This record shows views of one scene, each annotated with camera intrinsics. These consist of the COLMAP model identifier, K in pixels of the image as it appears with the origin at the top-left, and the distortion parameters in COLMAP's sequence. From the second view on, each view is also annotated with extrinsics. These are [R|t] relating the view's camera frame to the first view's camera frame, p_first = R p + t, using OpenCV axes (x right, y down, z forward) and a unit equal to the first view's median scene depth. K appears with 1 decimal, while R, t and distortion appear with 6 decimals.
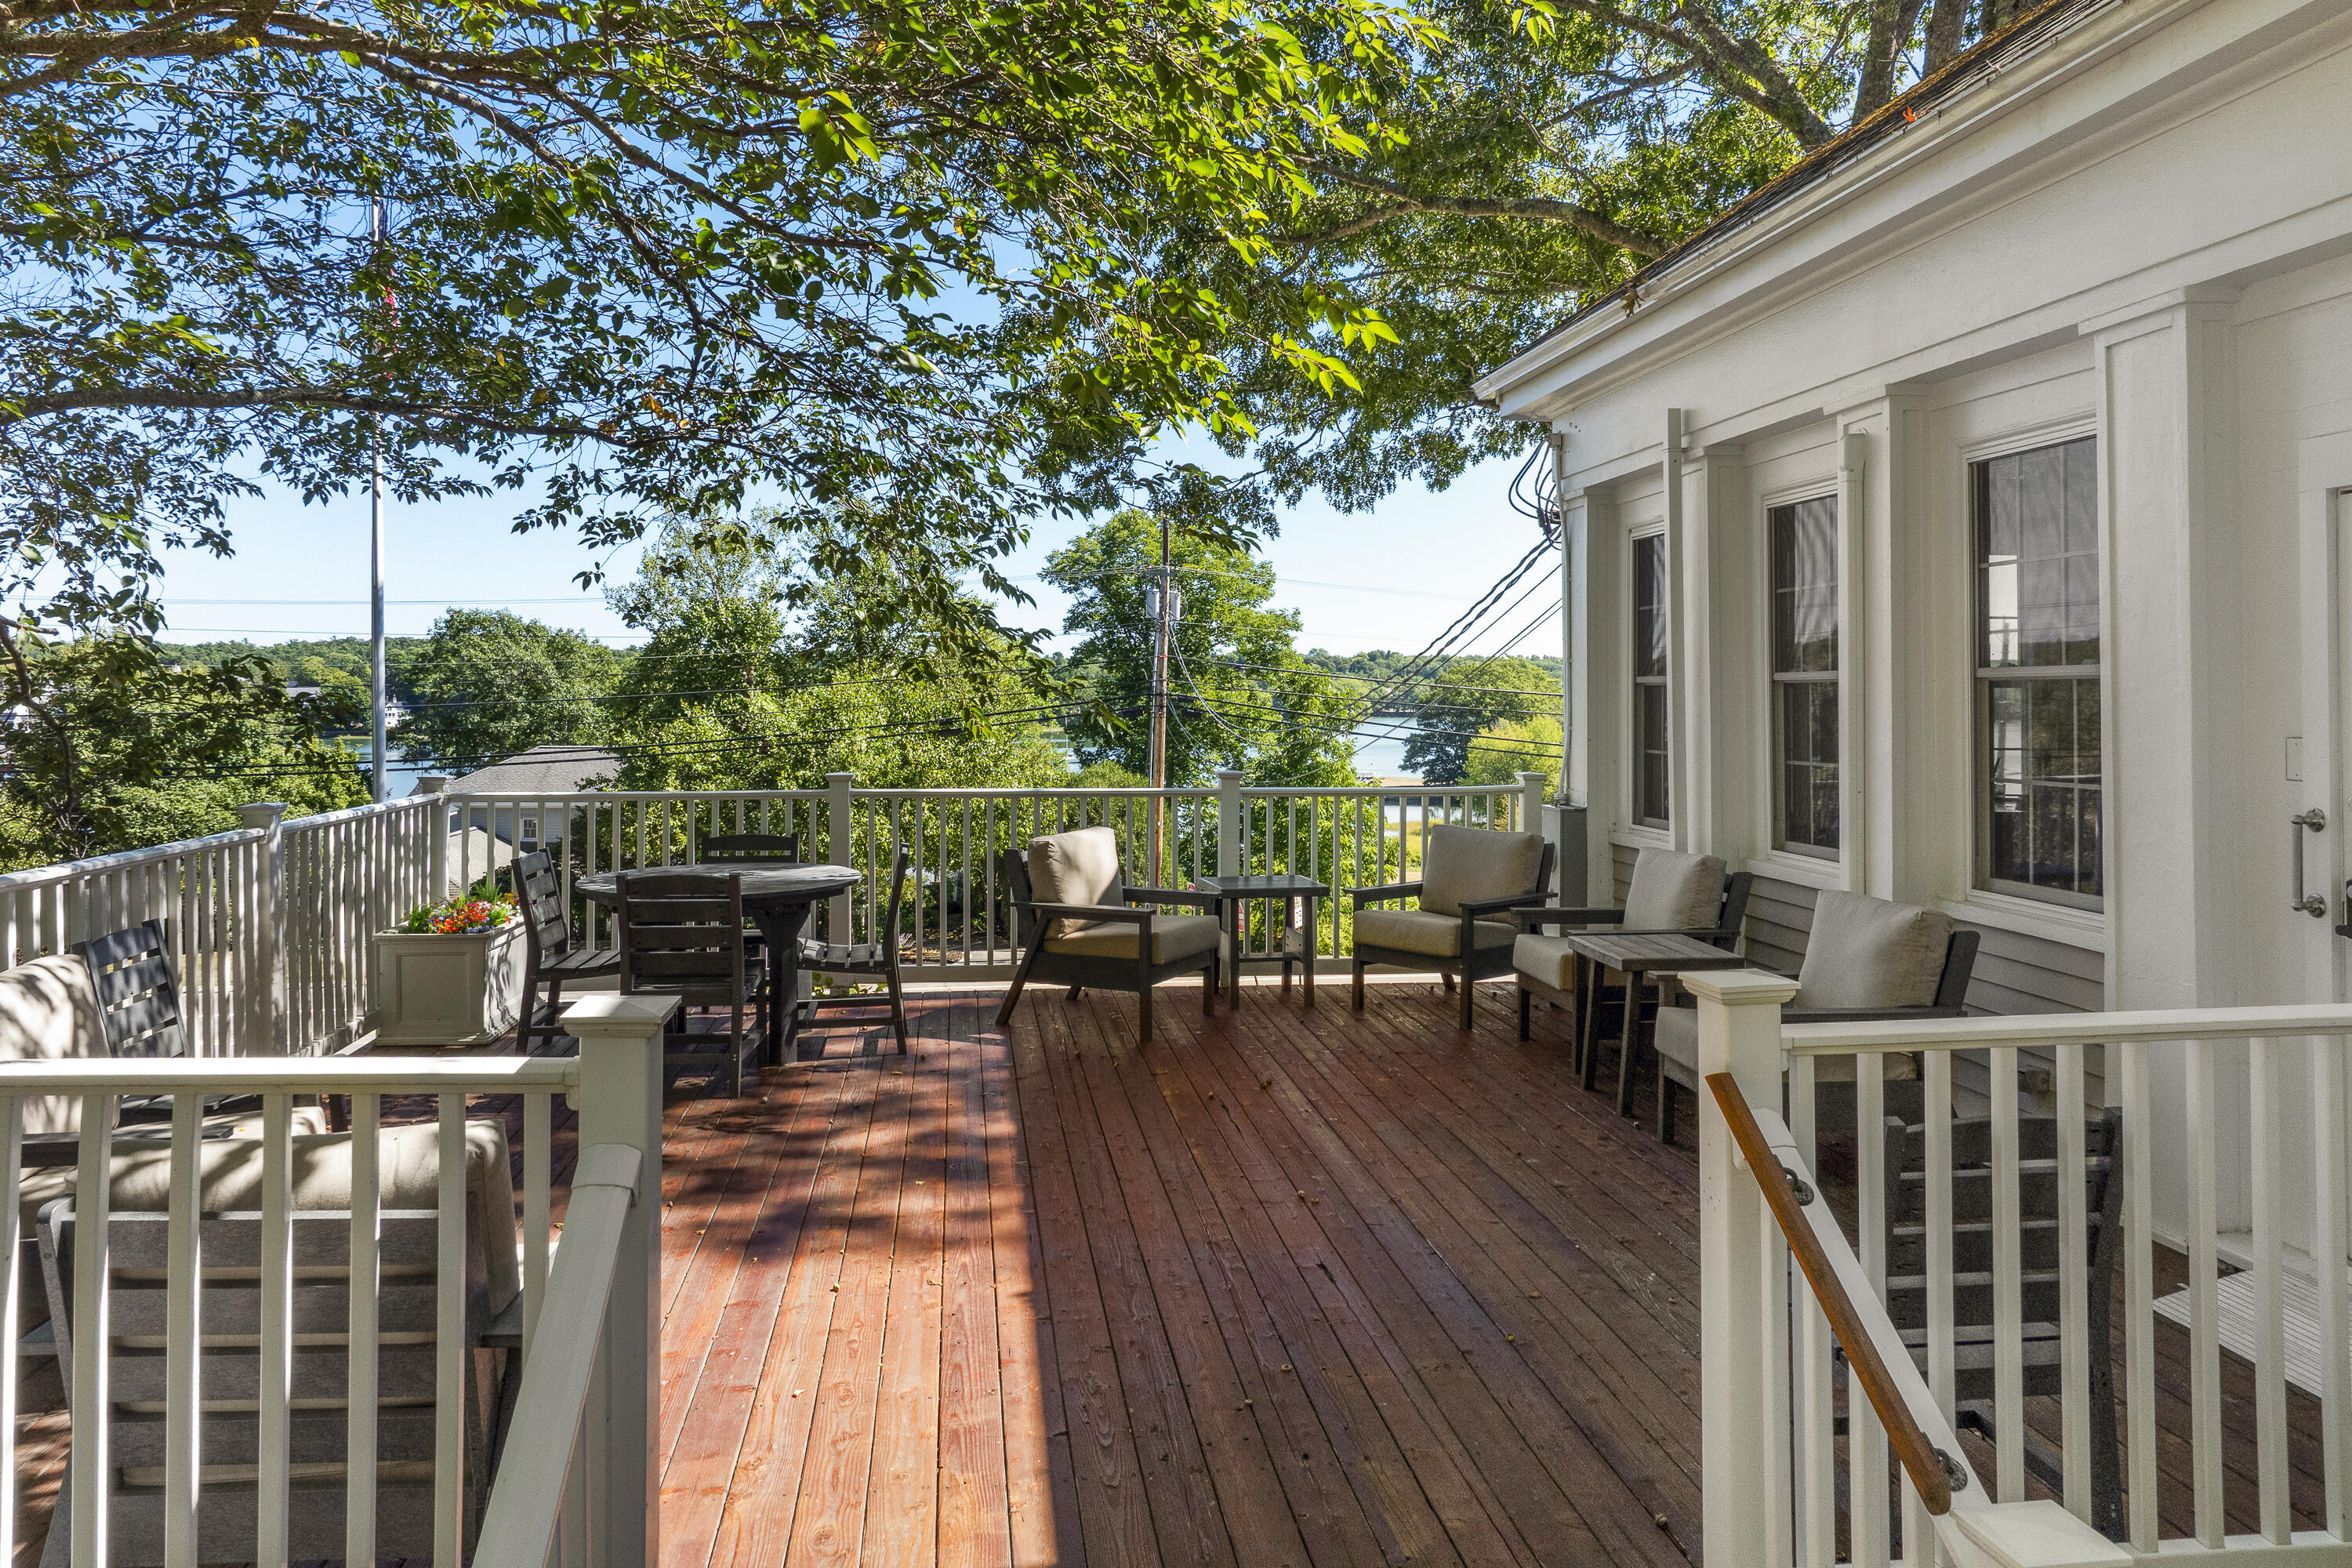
lens RADIAL K [[1634.1, 0, 1175.5], [0, 1634.1, 706.5], [0, 0, 1]] dist [0.001576, 0.000408]
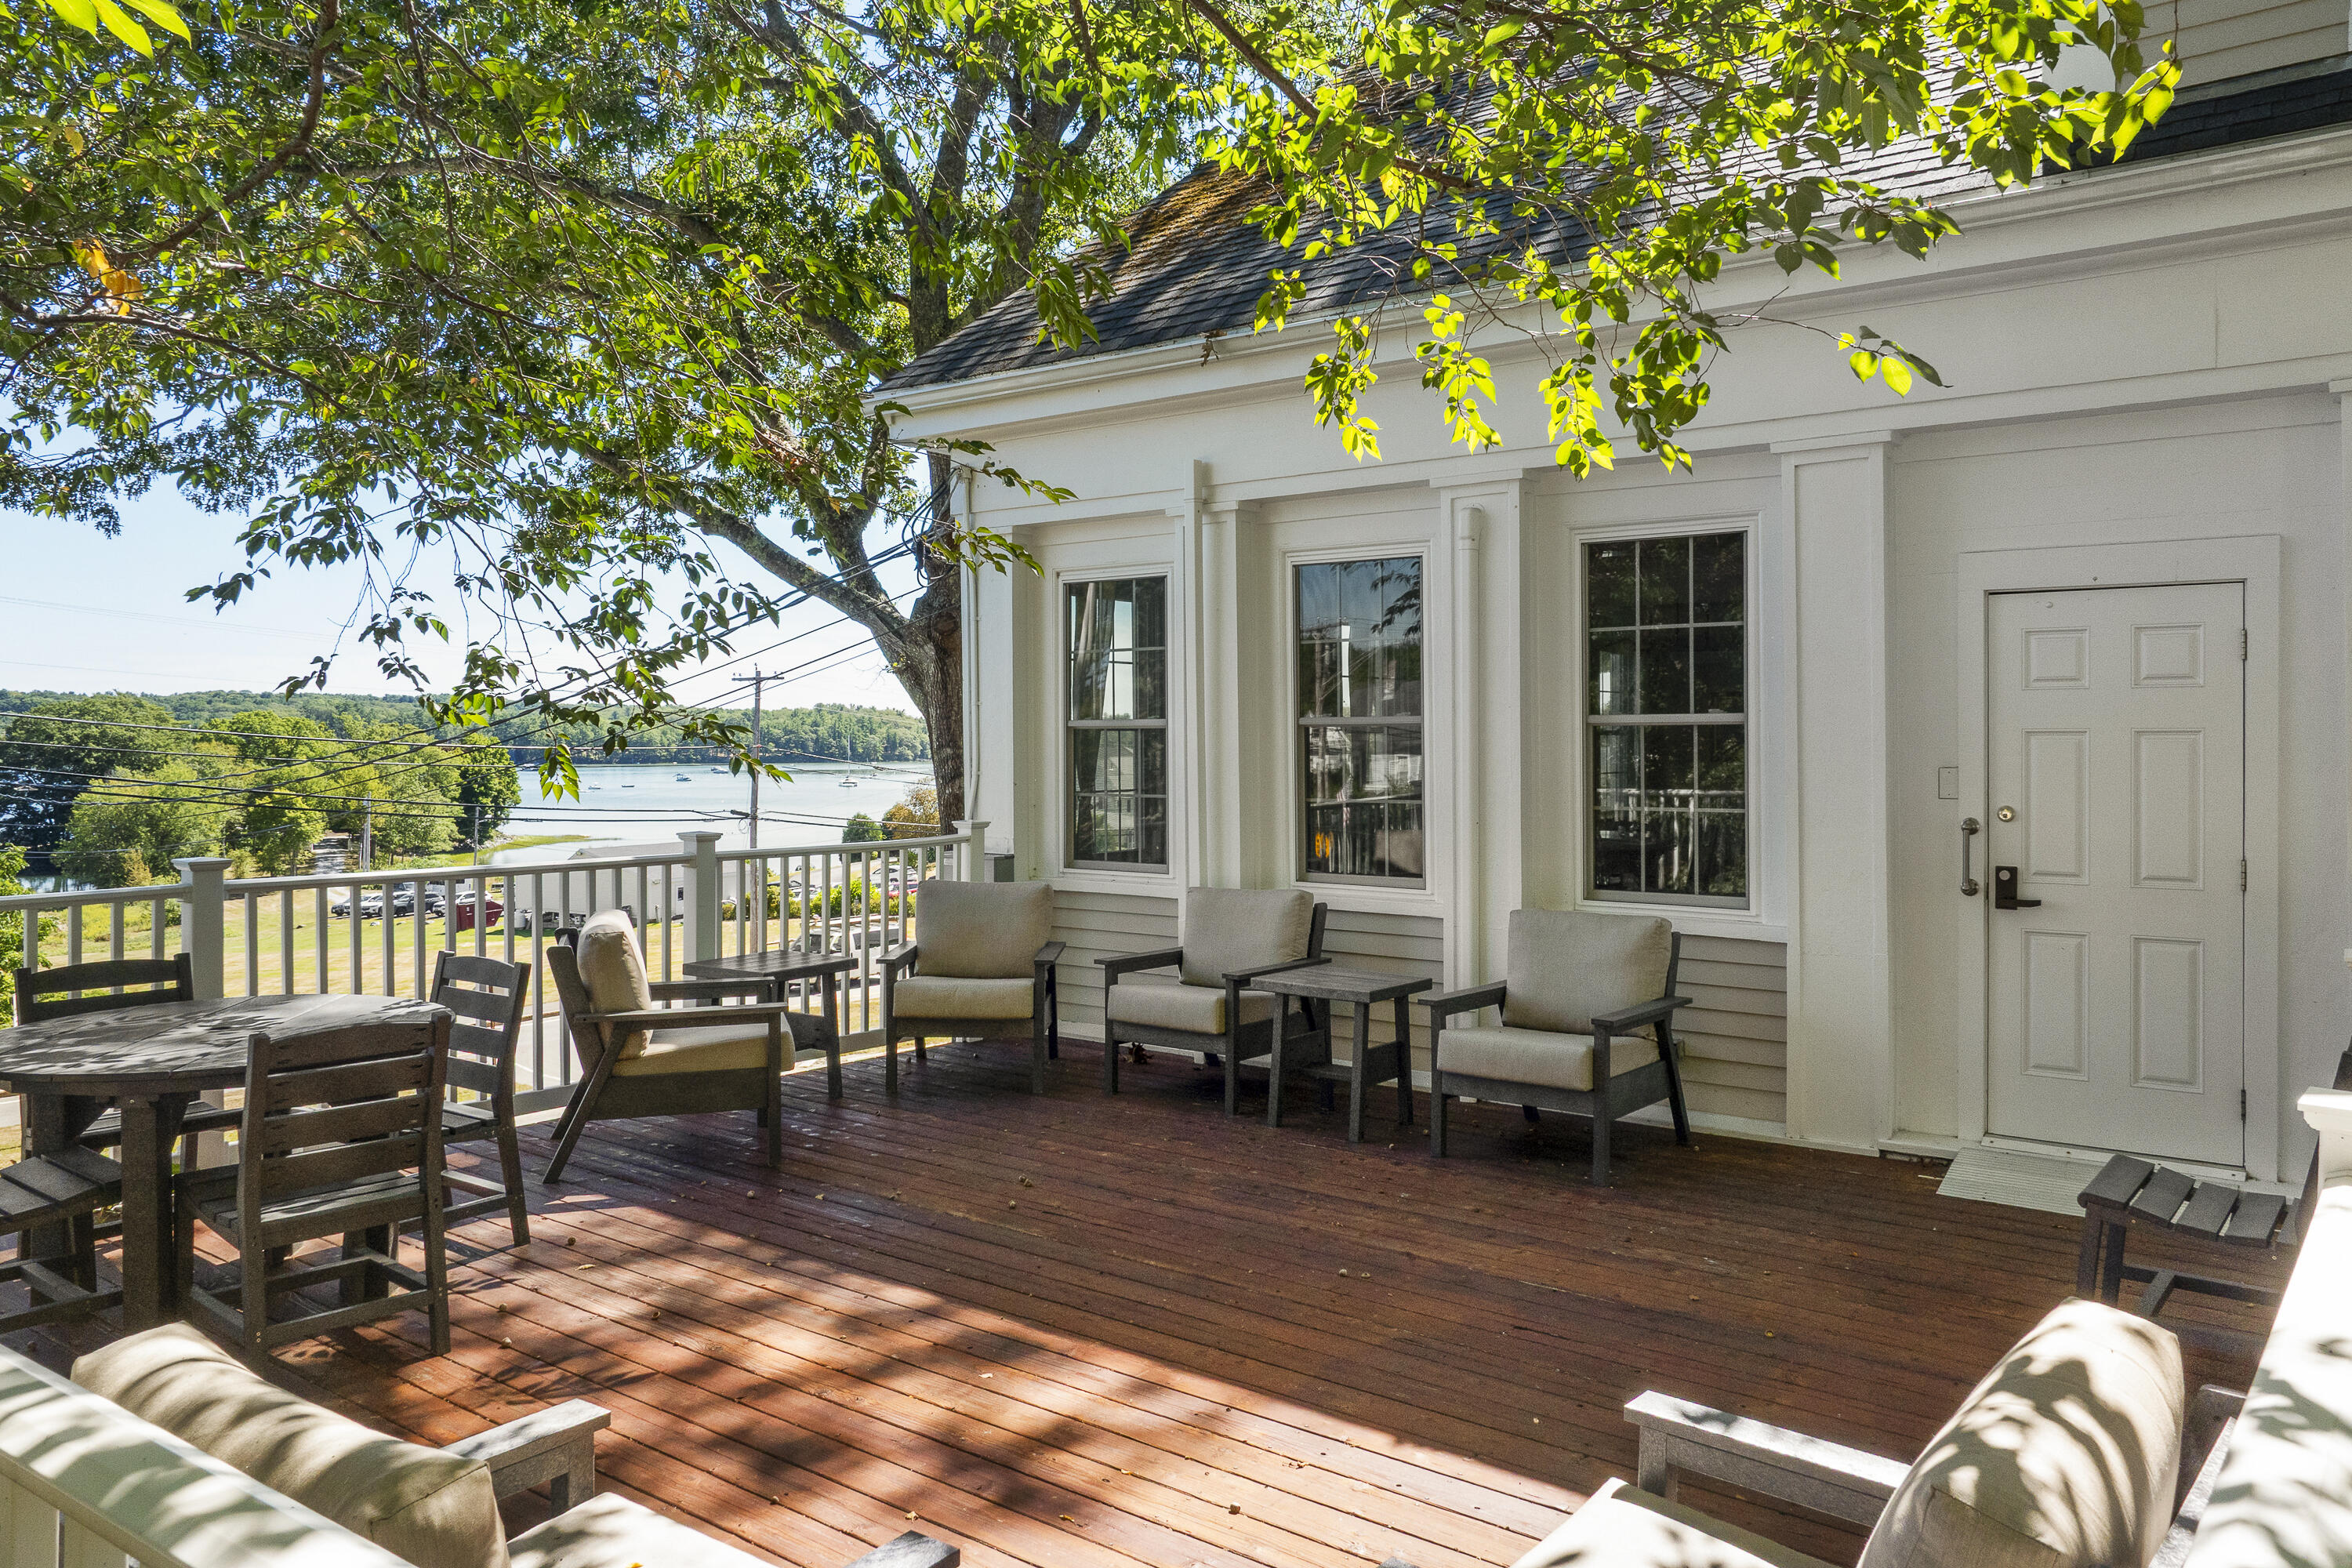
lens RADIAL K [[1630.6, 0, 1176.0], [0, 1630.6, 784.0], [0, 0, 1]] dist [0.029071, -0.000136]
pose [[0.702619, -0.020059, 0.711284, -0.445299], [0.005691, 0.999729, 0.022572, -0.001522], [-0.711544, -0.011812, 0.702542, 0.282253]]
